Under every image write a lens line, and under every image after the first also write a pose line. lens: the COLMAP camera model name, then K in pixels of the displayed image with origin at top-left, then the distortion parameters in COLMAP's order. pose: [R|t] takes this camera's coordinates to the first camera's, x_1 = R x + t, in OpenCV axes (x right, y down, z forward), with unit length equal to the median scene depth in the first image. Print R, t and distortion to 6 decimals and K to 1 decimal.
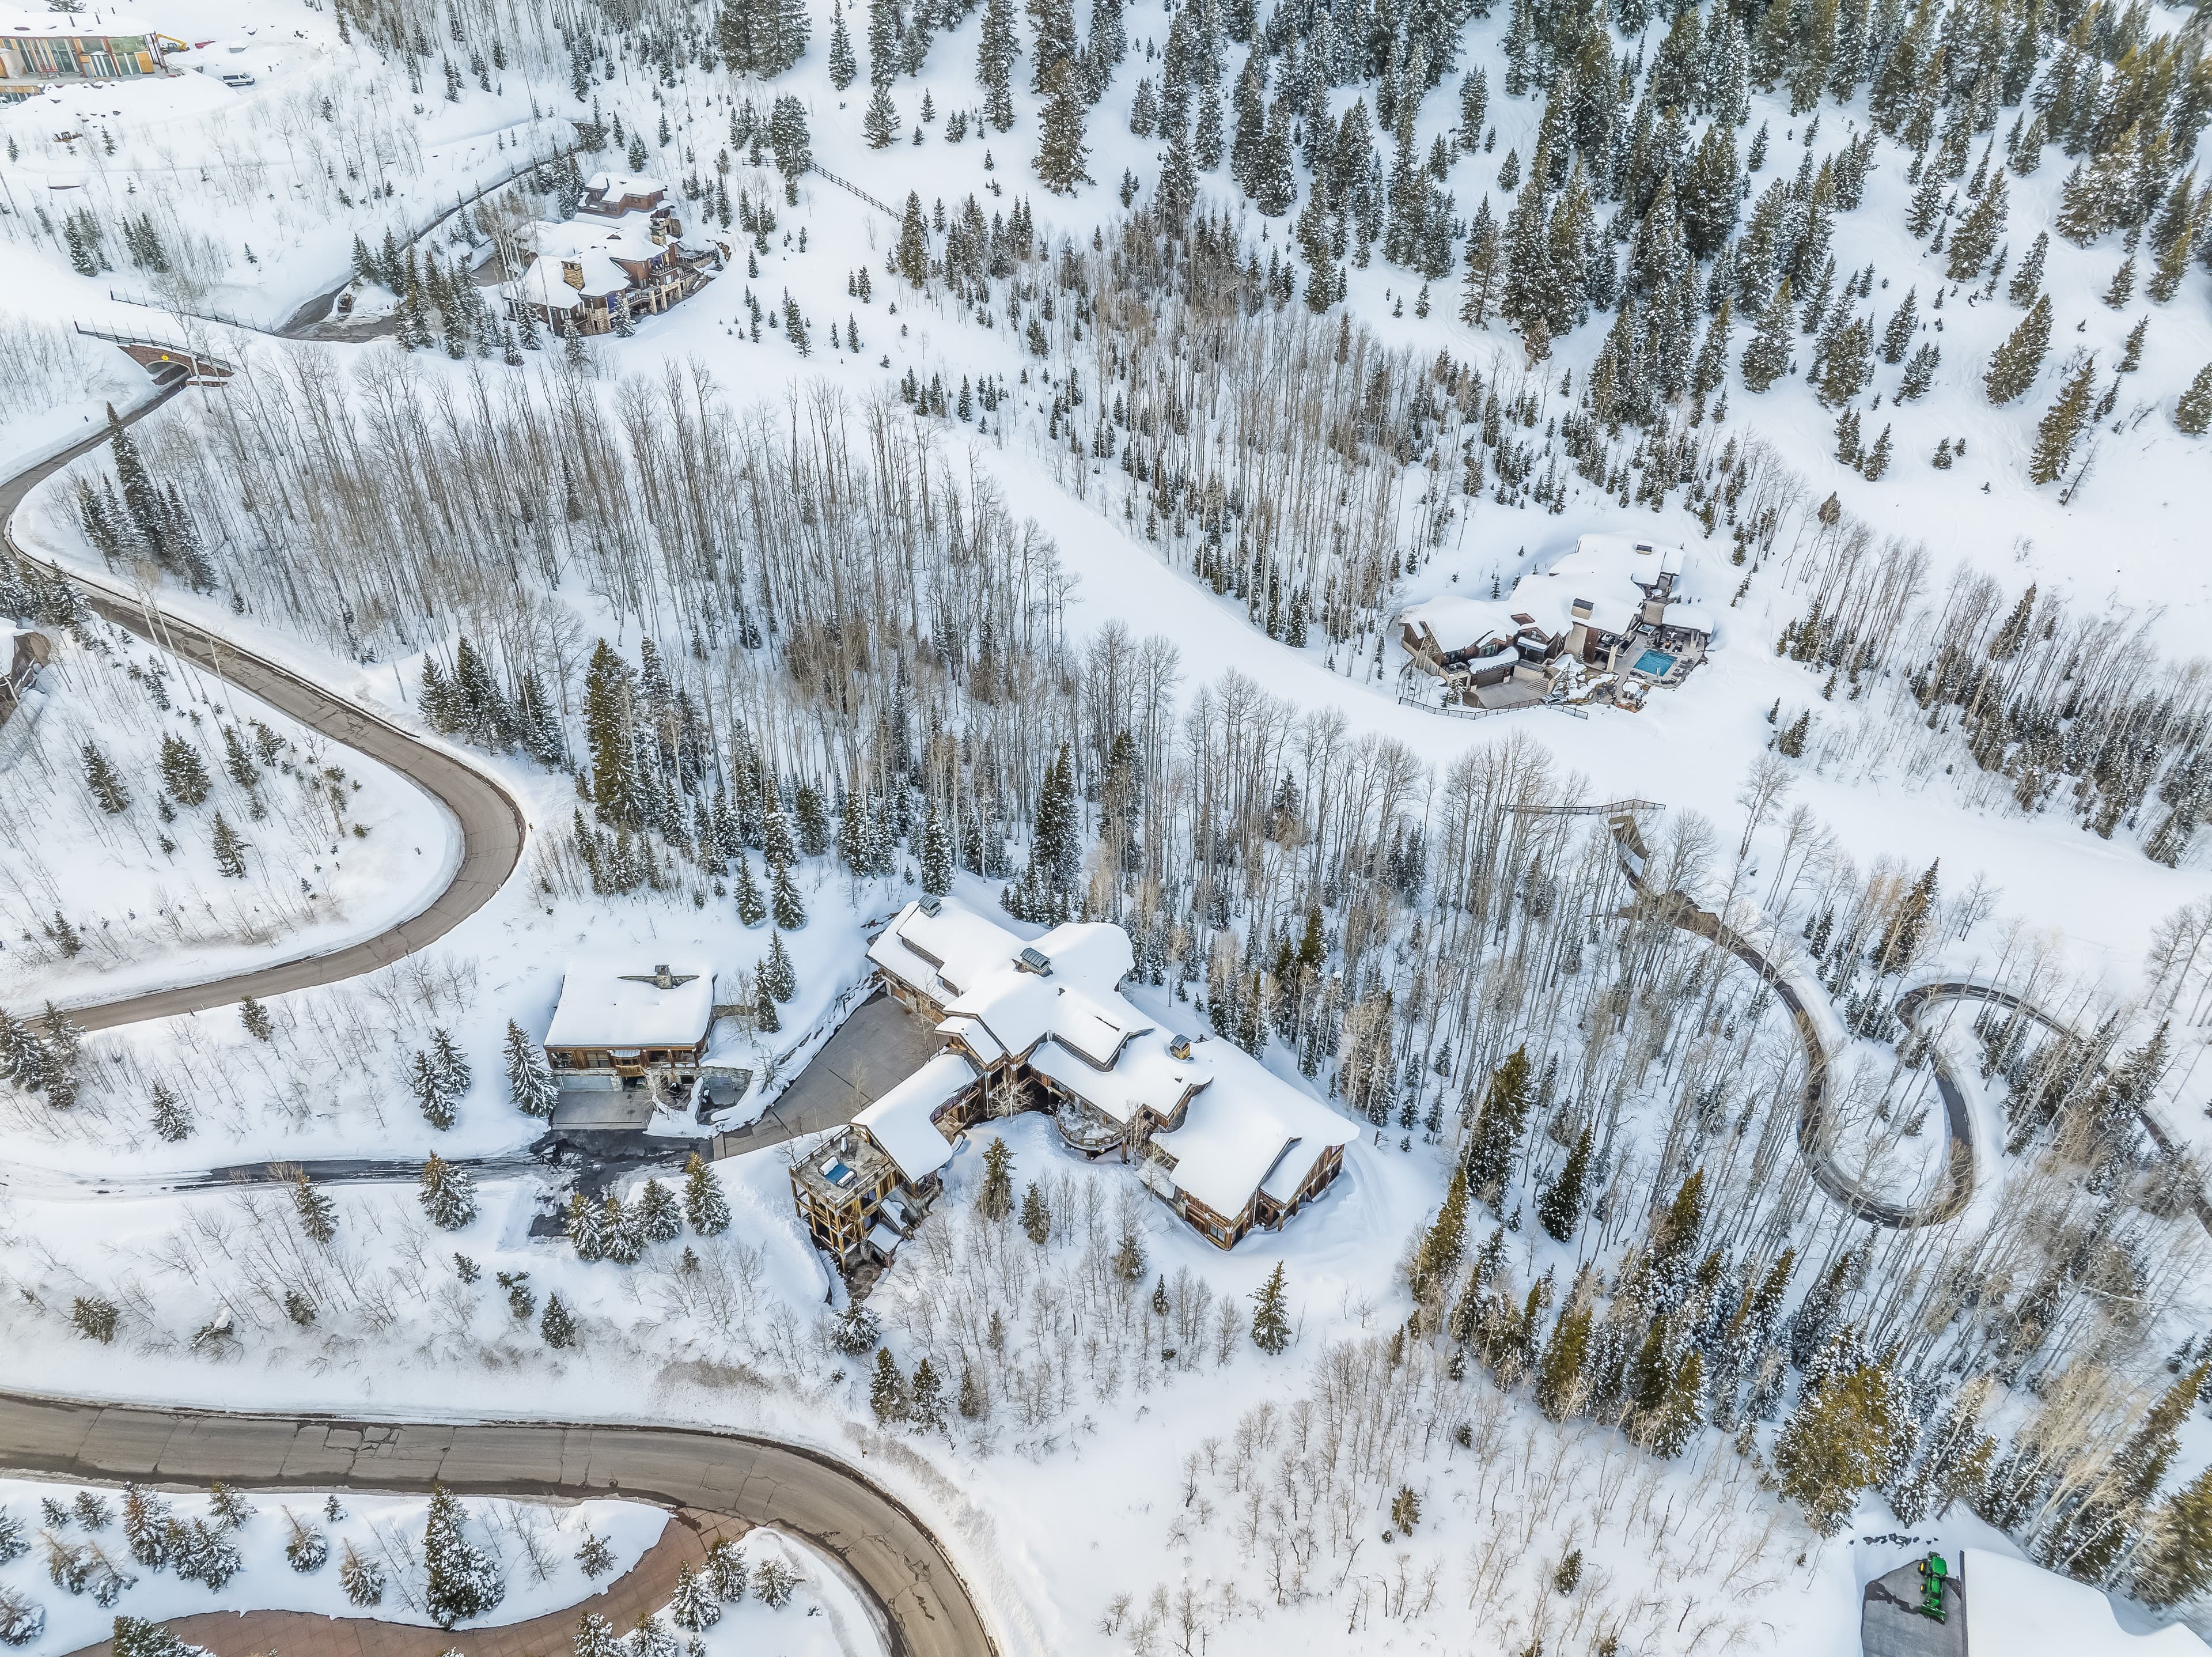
lens RADIAL K [[1545.4, 0, 1106.0], [0, 1545.4, 828.5], [0, 0, 1]] dist [-0.006147, -0.002500]
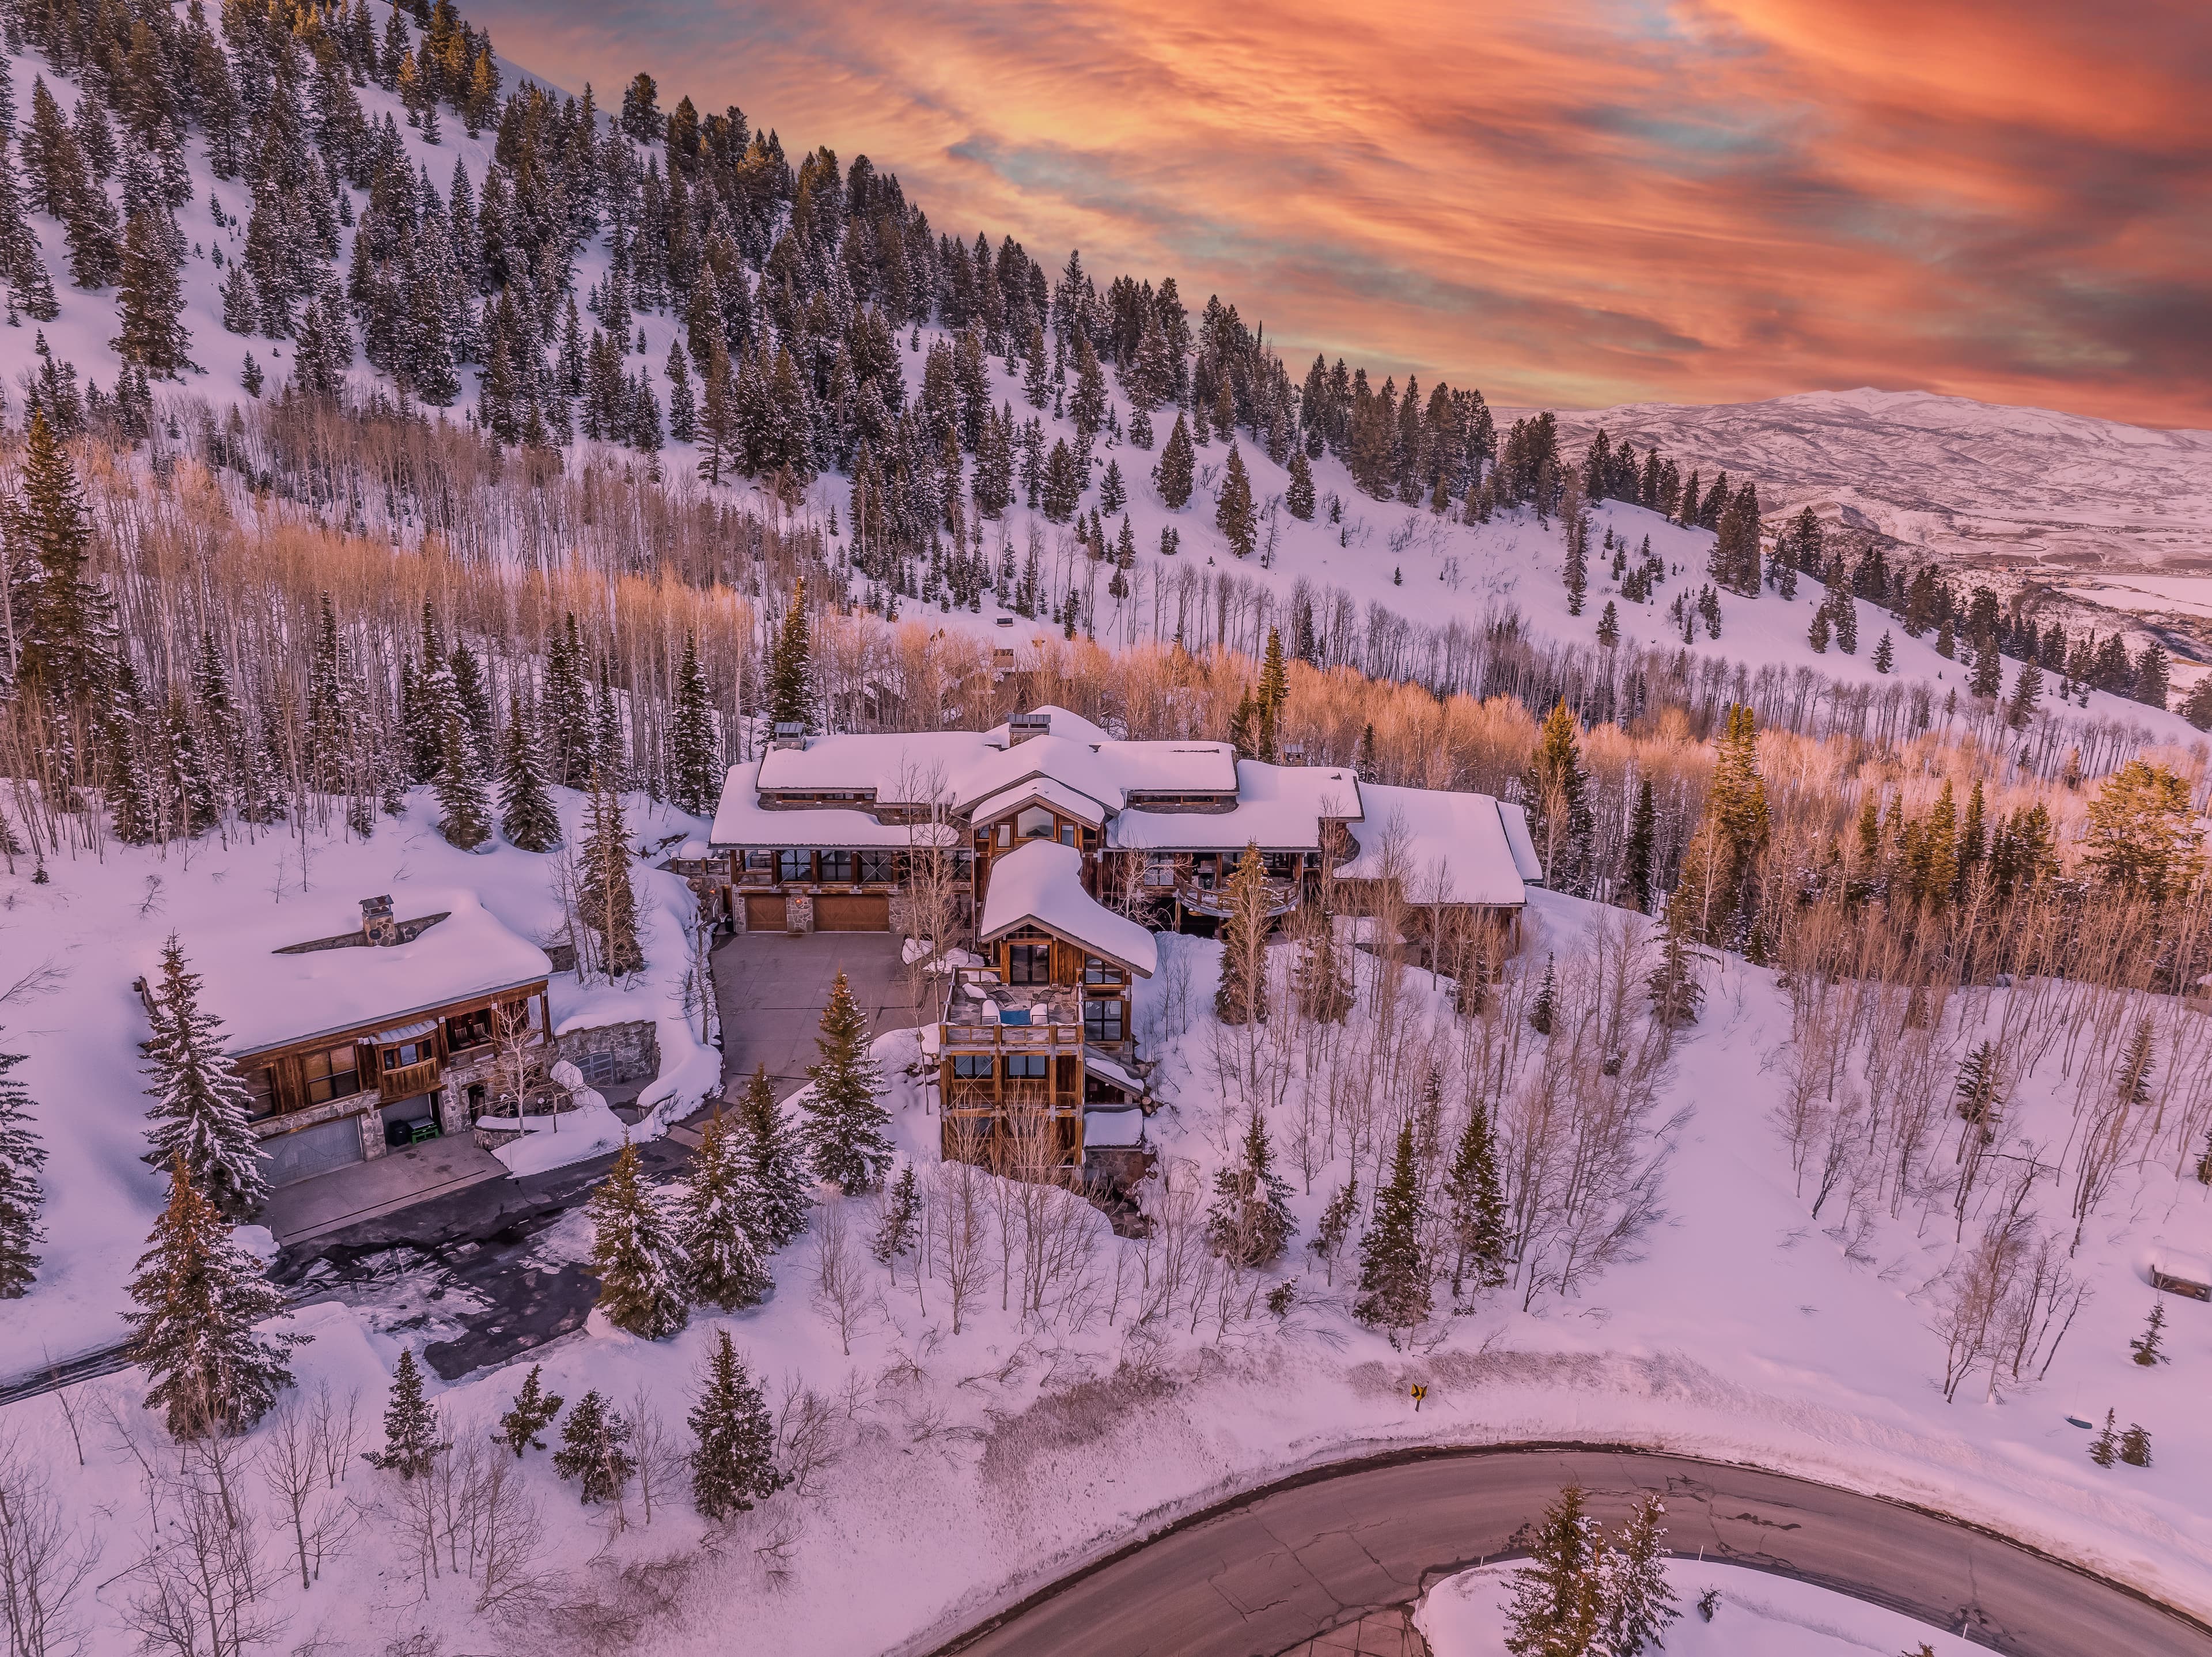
lens RADIAL K [[1545.4, 0, 1106.0], [0, 1545.4, 828.5], [0, 0, 1]] dist [-0.006147, -0.002500]
pose [[0.745625, -0.193127, 0.637766, -0.434828], [0.398327, 0.896442, -0.194234, 0.260743], [-0.534209, 0.398865, 0.745337, 0.541868]]
